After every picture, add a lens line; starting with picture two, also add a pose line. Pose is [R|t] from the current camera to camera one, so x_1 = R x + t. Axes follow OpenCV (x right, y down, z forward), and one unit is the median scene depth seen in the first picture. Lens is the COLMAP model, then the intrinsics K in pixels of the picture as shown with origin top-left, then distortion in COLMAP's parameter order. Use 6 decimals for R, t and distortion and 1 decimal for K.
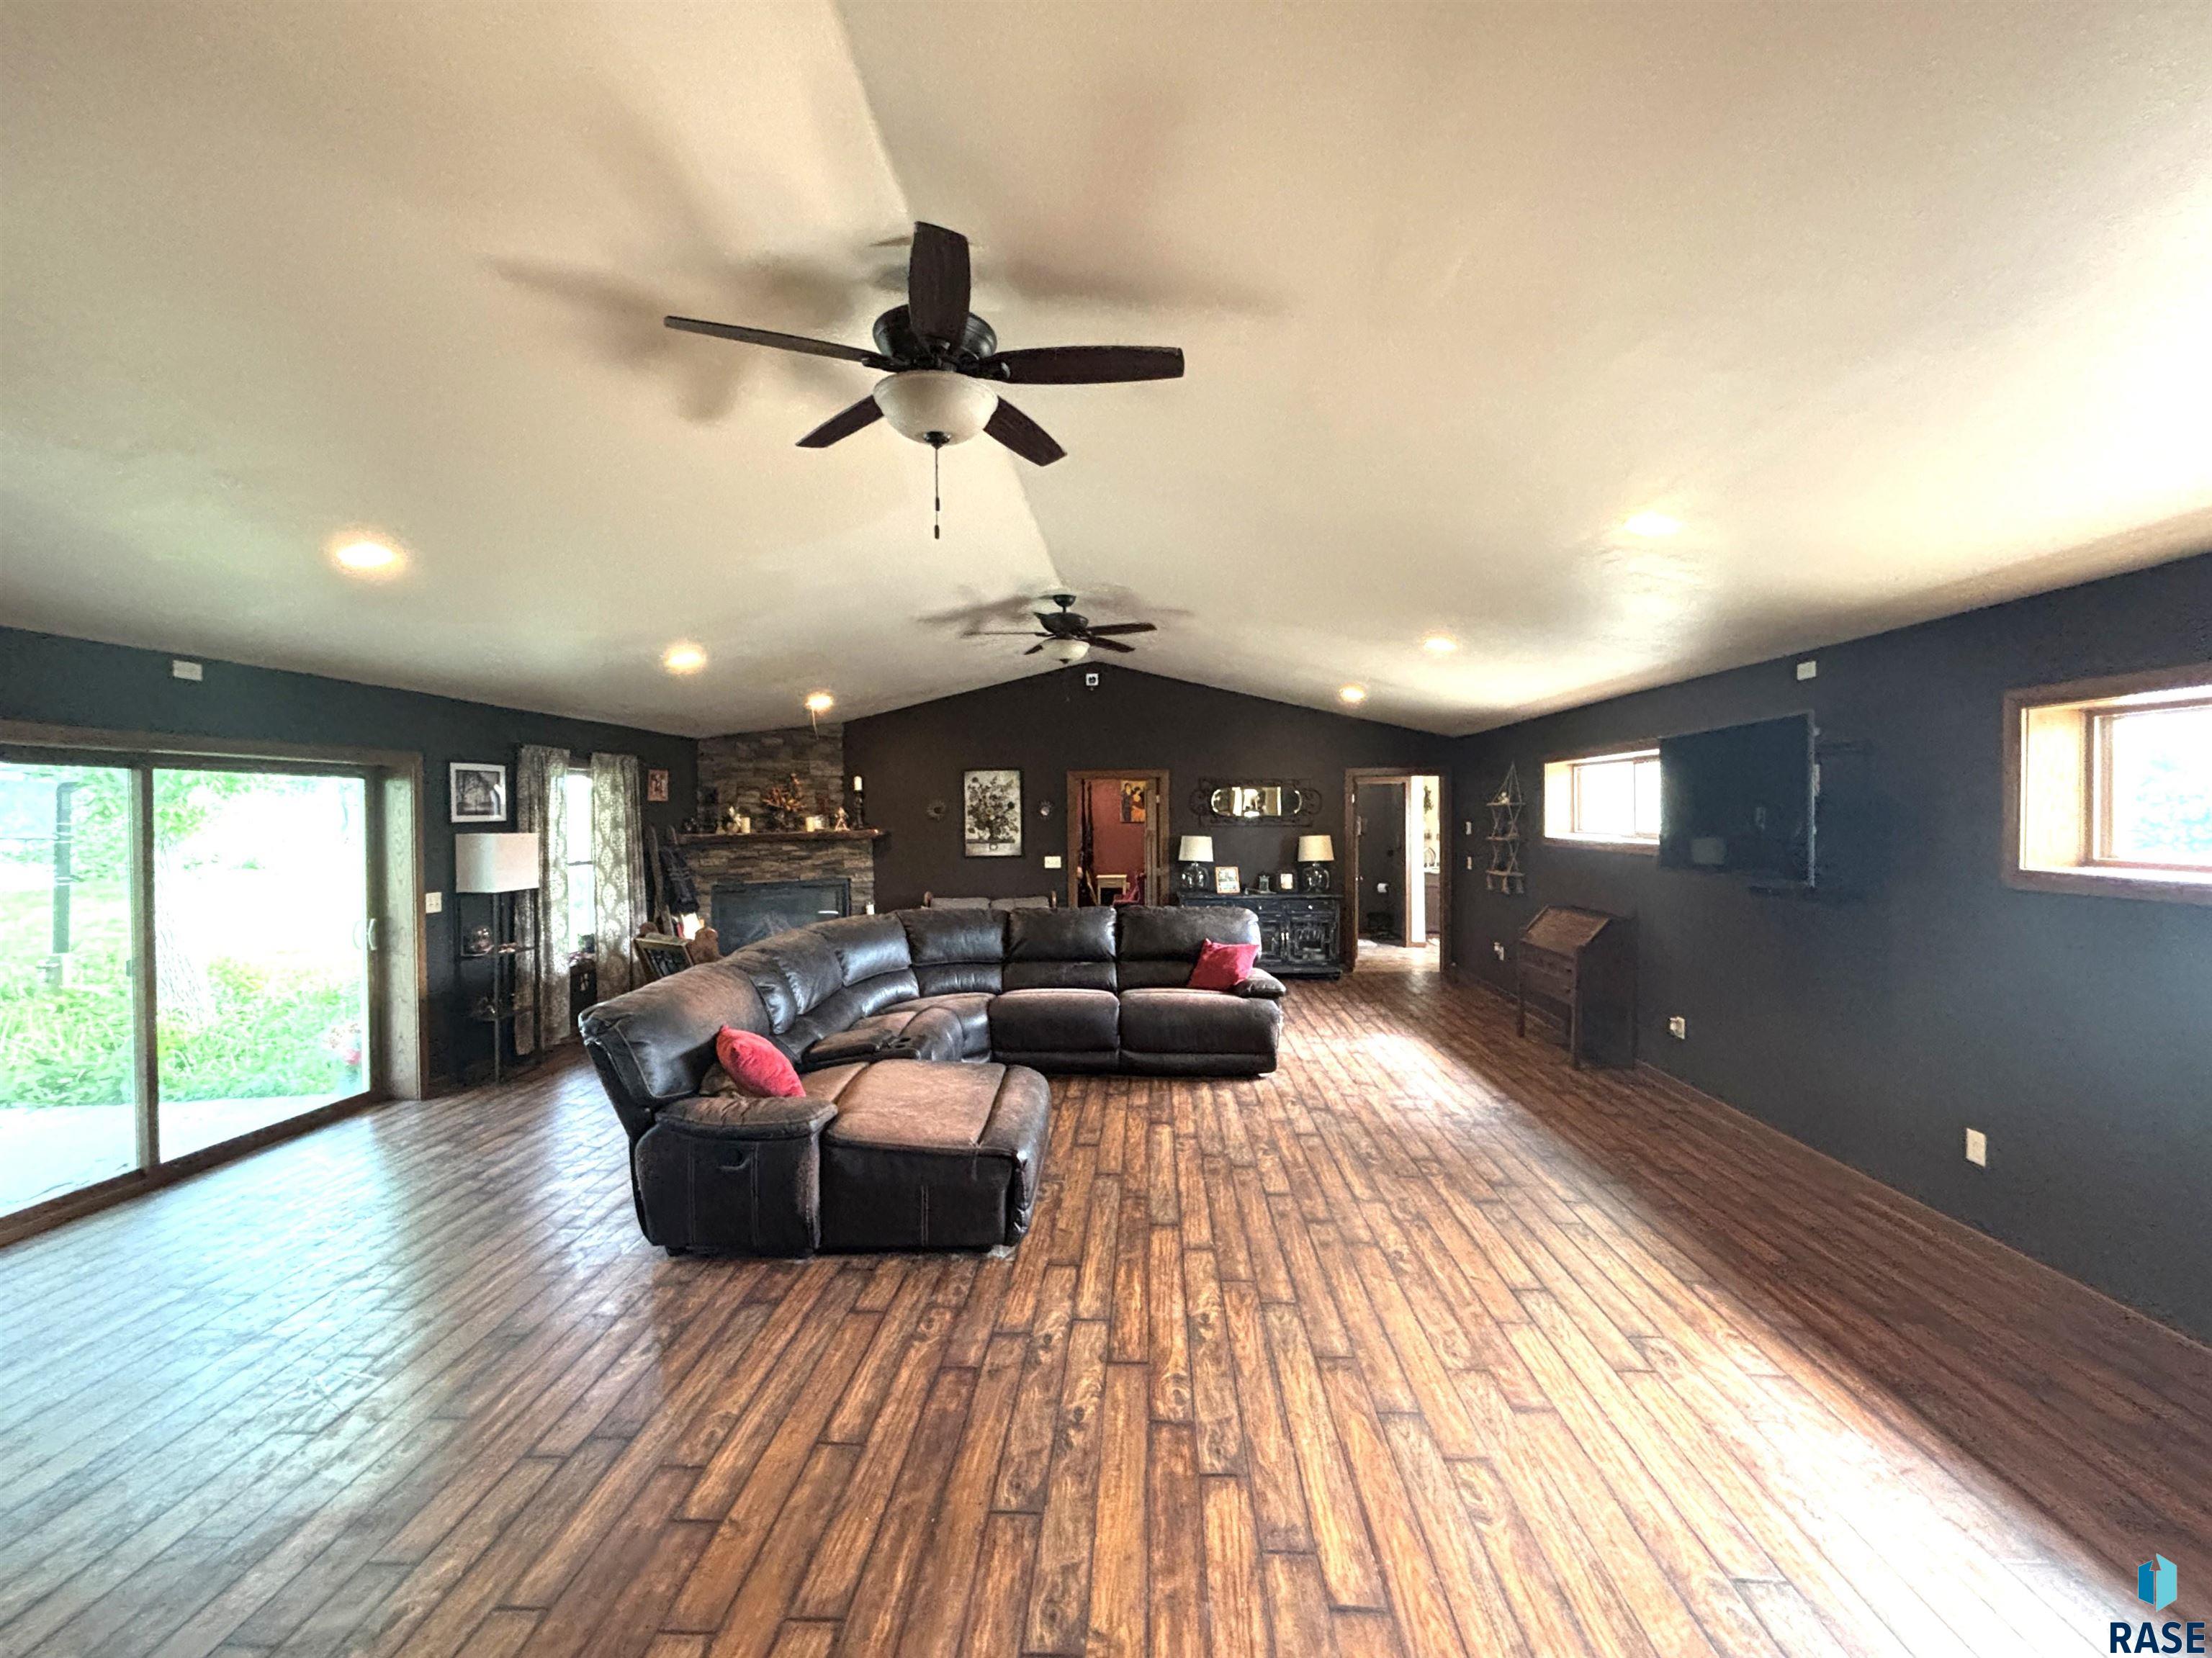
lens RADIAL K [[894.1, 0, 1117.3], [0, 894.1, 836.8], [0, 0, 1]] dist [0.003172, -0.001226]
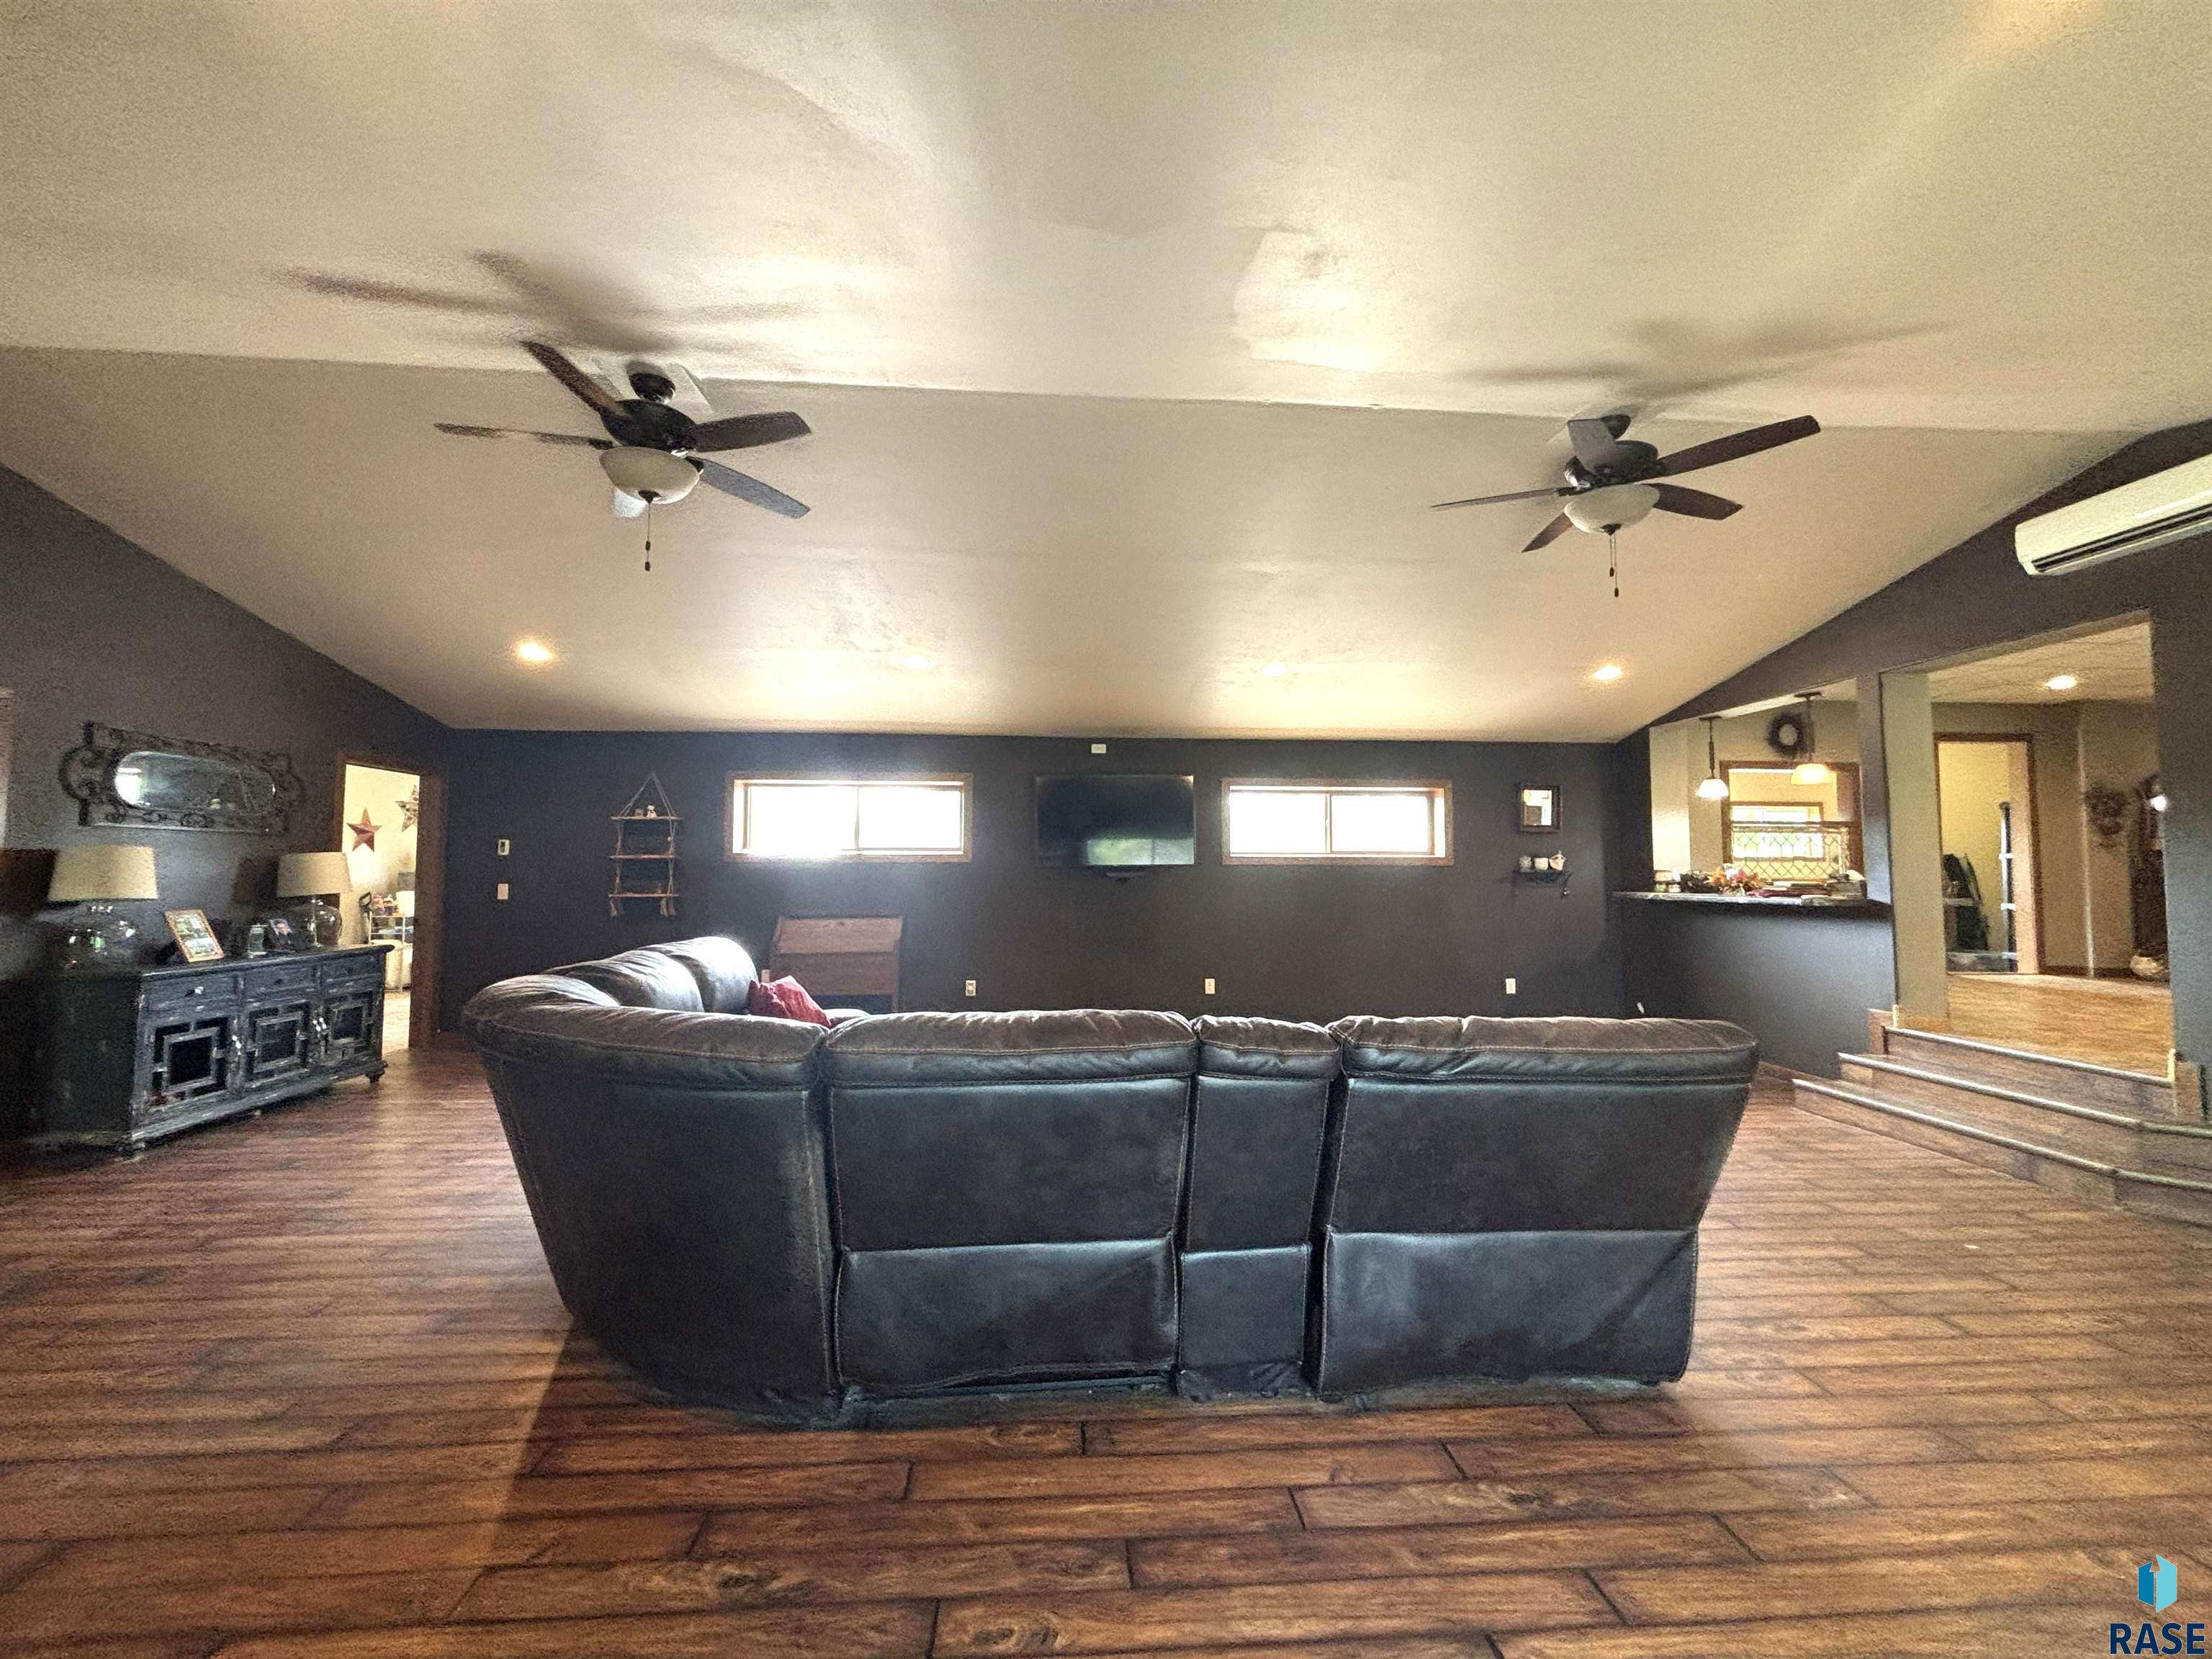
lens RADIAL K [[894.2, 0, 1099.6], [0, 894.2, 831.6], [0, 0, 1]] dist [0.003172, -0.001226]
pose [[-0.100378, 0.051926, 0.993593, -0.459430], [0.023714, 0.998478, -0.049786, 0.029687], [-0.994667, 0.018565, -0.101457, 0.592856]]
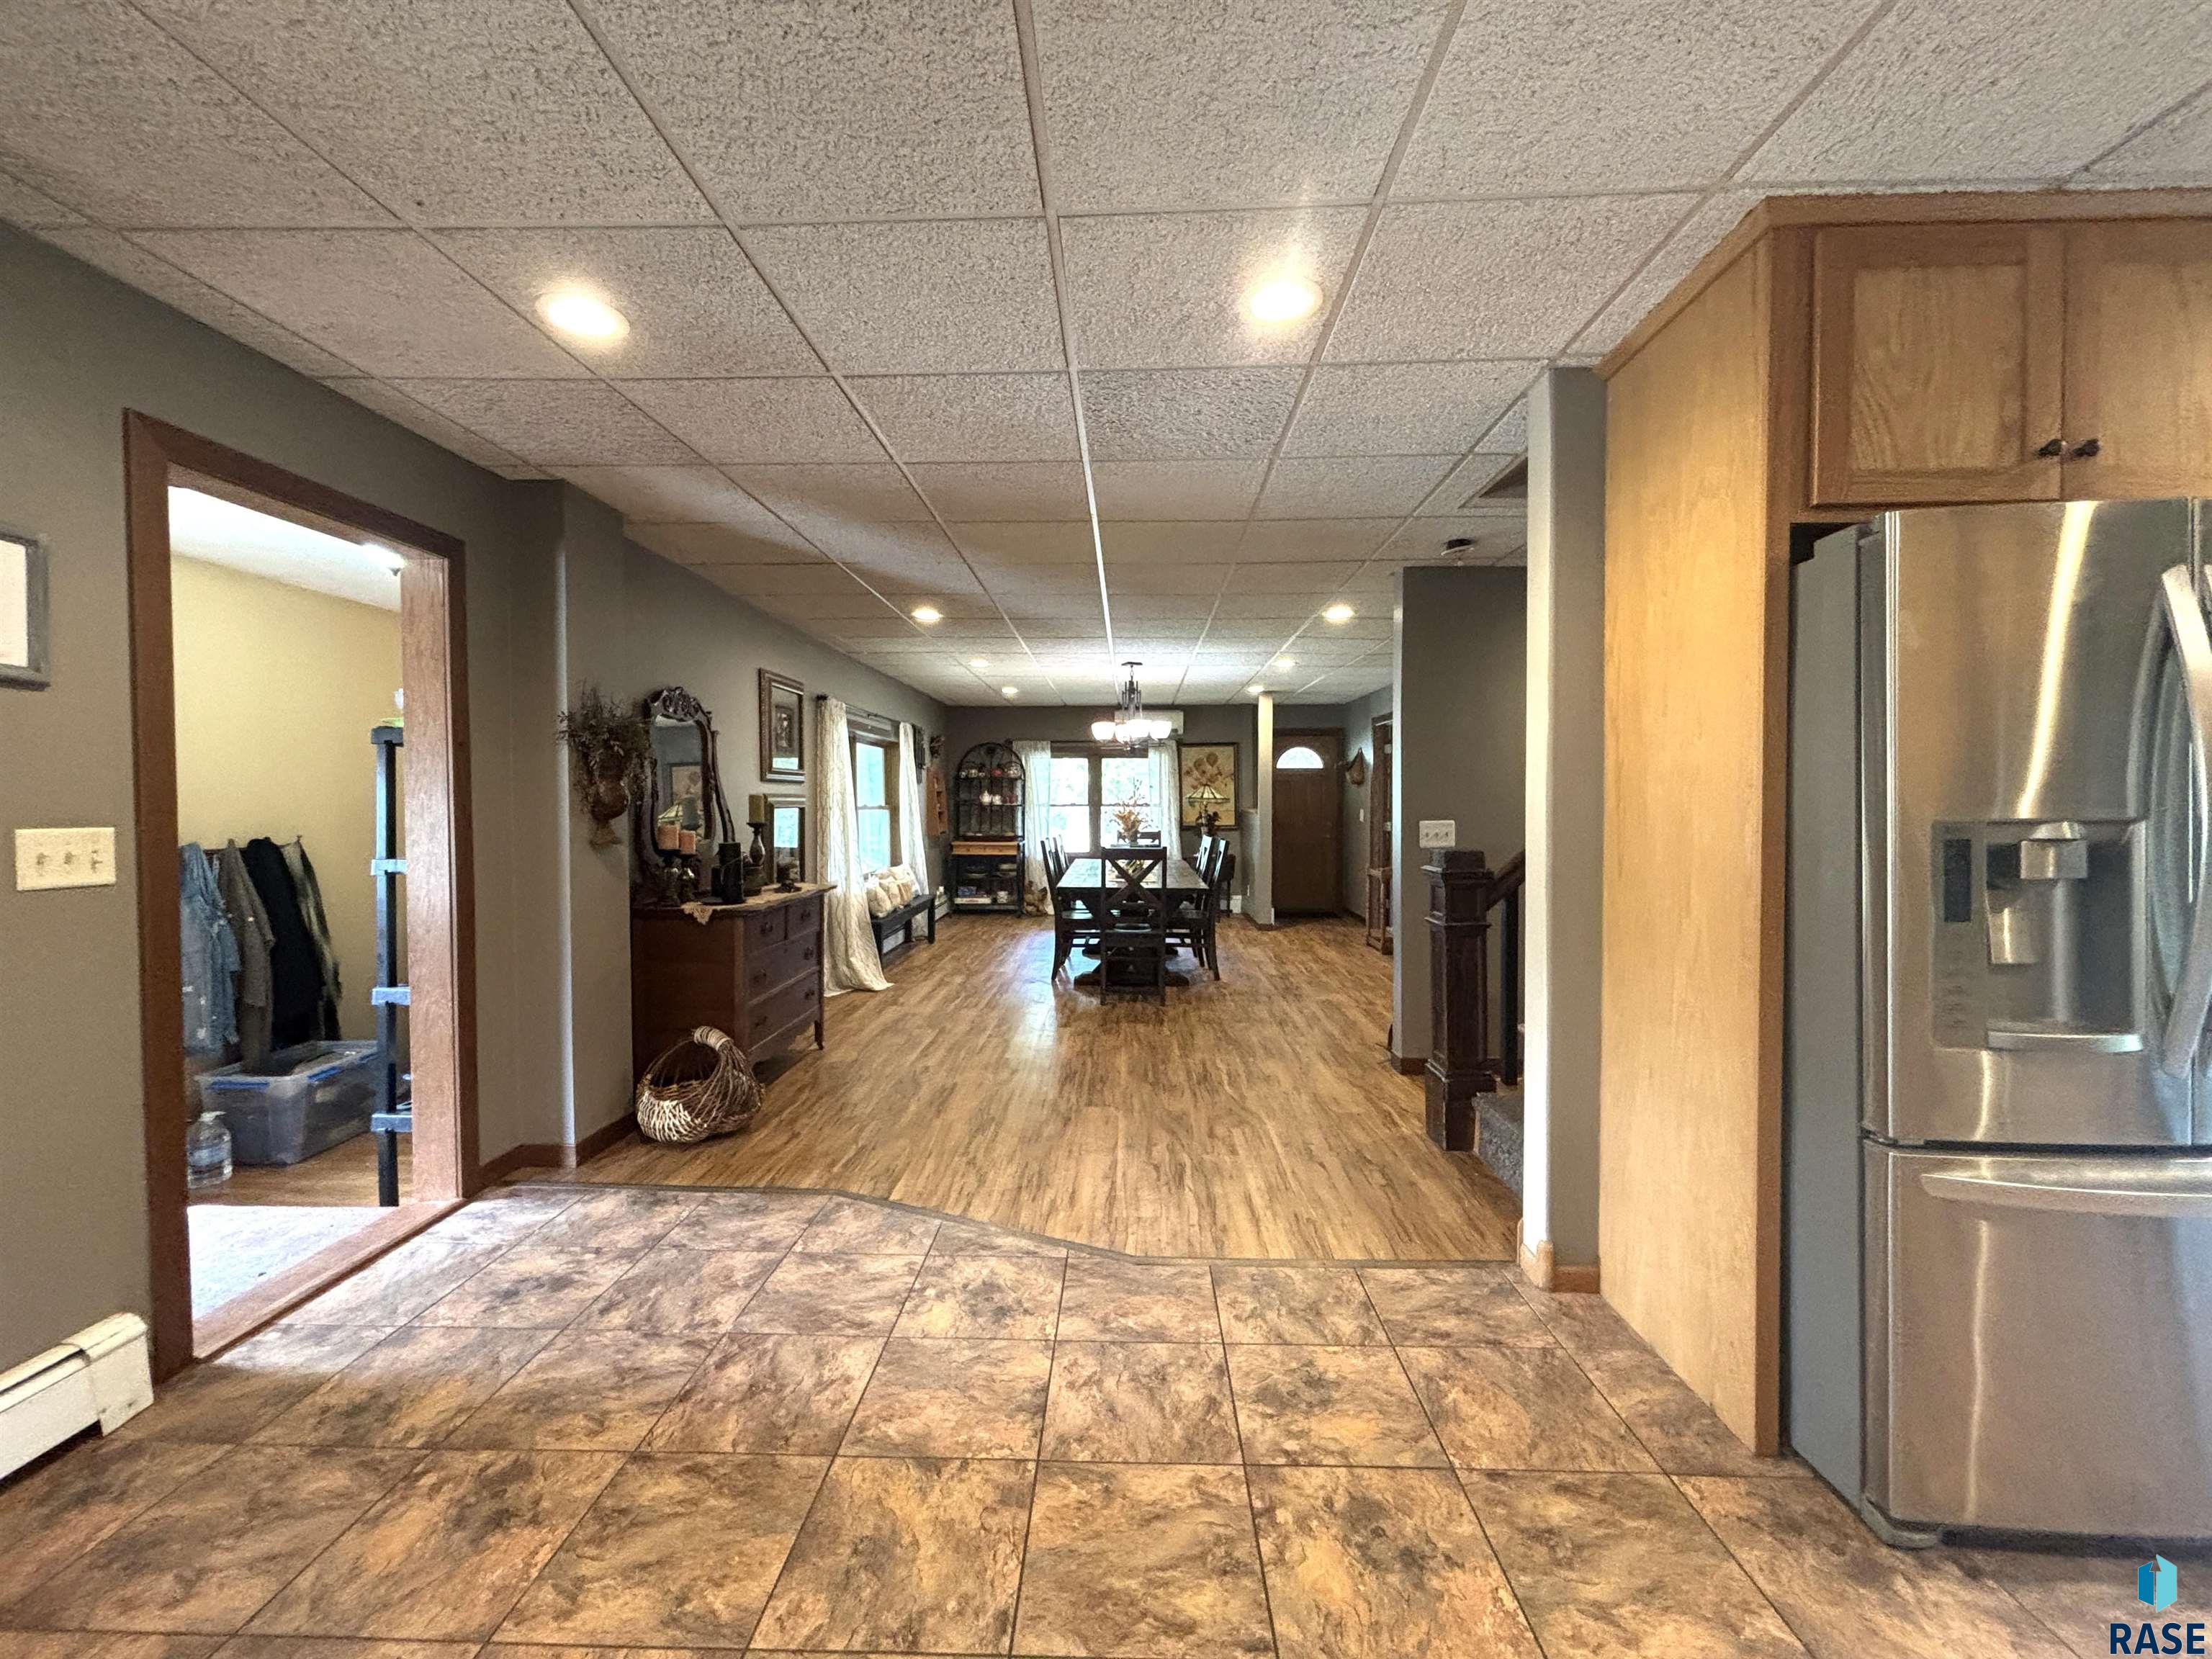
lens RADIAL K [[894.2, 0, 1104.4], [0, 894.2, 827.1], [0, 0, 1]] dist [0.003172, -0.001226]
pose [[-0.999806, 0.010051, -0.016941, 0.116892], [0.009092, 0.998403, 0.055756, -0.004801], [0.017475, 0.055591, -0.998301, -0.107811]]
